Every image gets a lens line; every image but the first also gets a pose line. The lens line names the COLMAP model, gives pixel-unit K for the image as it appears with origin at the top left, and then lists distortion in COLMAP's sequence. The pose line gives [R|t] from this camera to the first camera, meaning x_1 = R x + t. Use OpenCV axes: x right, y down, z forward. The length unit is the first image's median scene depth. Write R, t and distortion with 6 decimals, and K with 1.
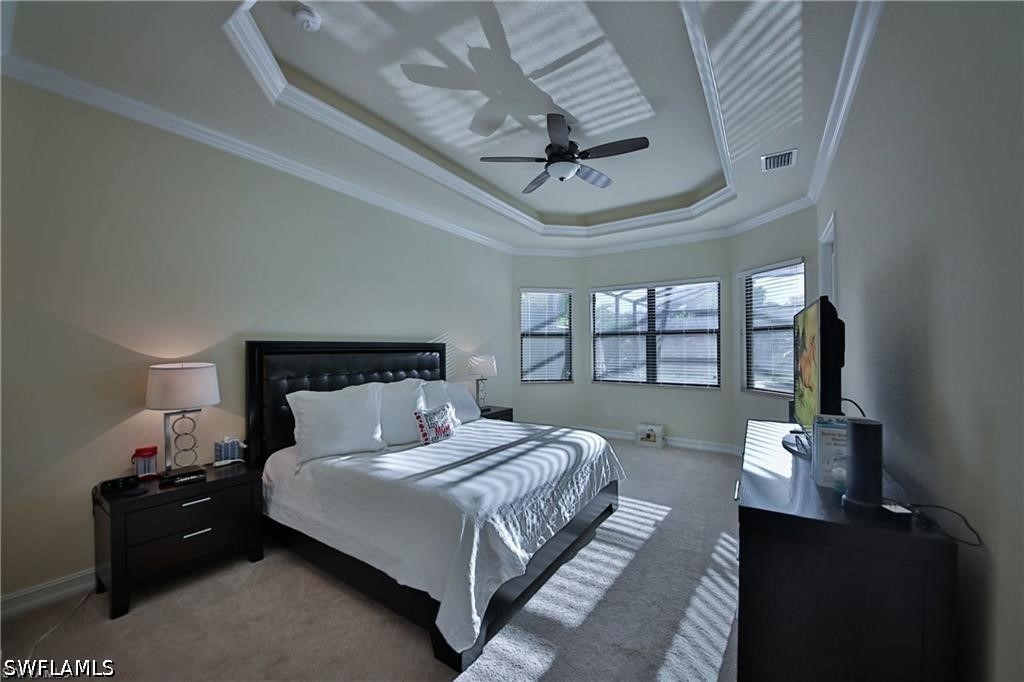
lens RADIAL K [[387.9, 0, 508.7], [0, 387.9, 344.9], [0, 0, 1]] dist [0.001748, 0.000046]
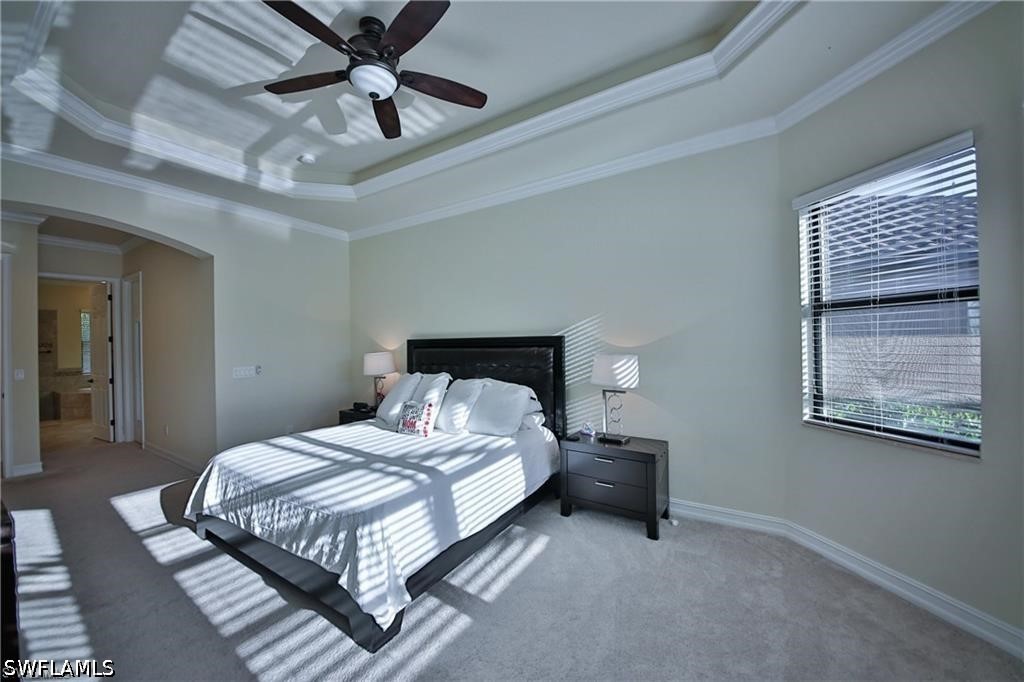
lens RADIAL K [[381.8, 0, 507.4], [0, 381.8, 344.0], [0, 0, 1]] dist [-0.018321, -0.000600]
pose [[0.014366, 0.002015, -0.999895, 0.967572], [0.020991, 0.999777, 0.002317, 0.013494], [0.999676, -0.021022, 0.014320, 1.459021]]
